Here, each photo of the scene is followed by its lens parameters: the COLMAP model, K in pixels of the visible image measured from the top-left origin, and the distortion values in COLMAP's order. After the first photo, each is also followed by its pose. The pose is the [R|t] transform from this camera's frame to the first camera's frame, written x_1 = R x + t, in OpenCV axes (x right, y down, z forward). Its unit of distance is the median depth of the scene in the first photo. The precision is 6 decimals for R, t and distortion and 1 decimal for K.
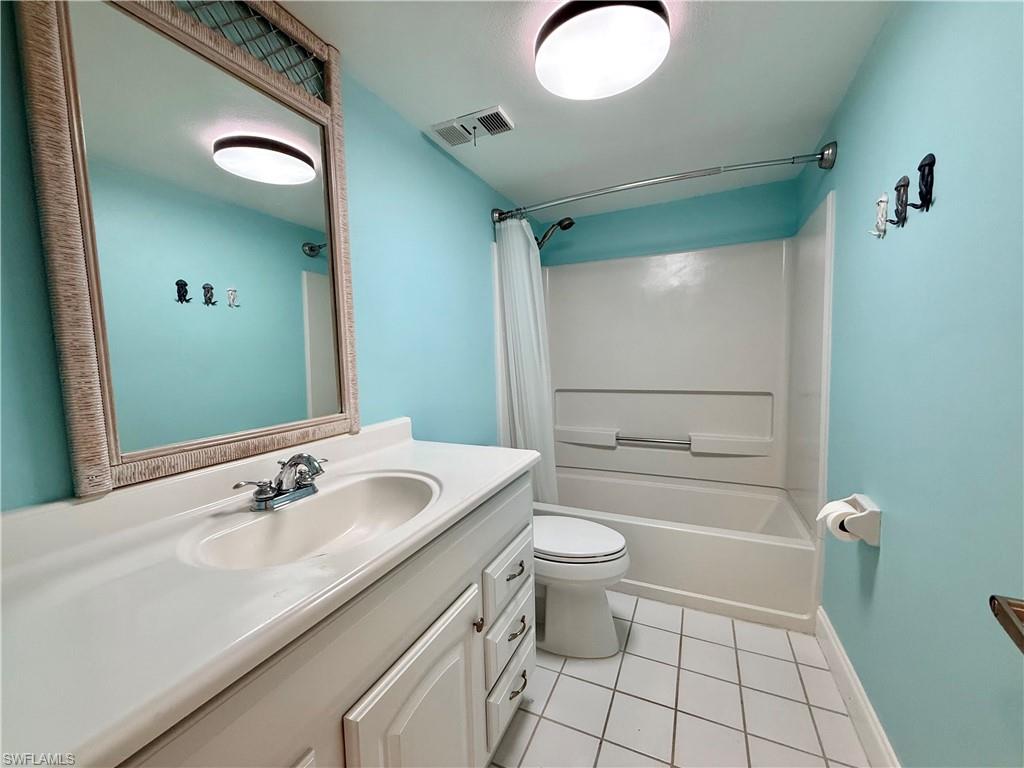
lens RADIAL K [[407.5, 0, 510.3], [0, 407.5, 386.5], [0, 0, 1]] dist [0.000634, 0.000283]
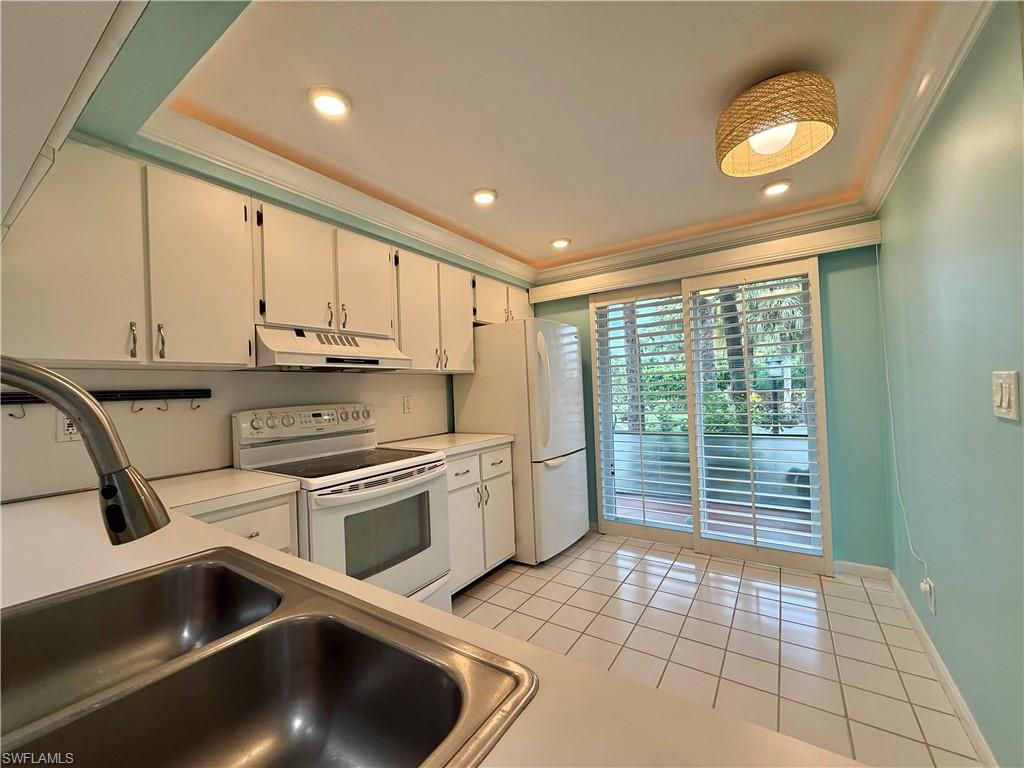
lens RADIAL K [[407.5, 0, 513.8], [0, 407.5, 381.3], [0, 0, 1]] dist [0.000634, 0.000283]
pose [[0.988984, -0.011093, -0.147607, -0.148794], [-0.003386, 0.995232, -0.097476, 0.030647], [0.147984, 0.096902, 0.984231, -0.317148]]
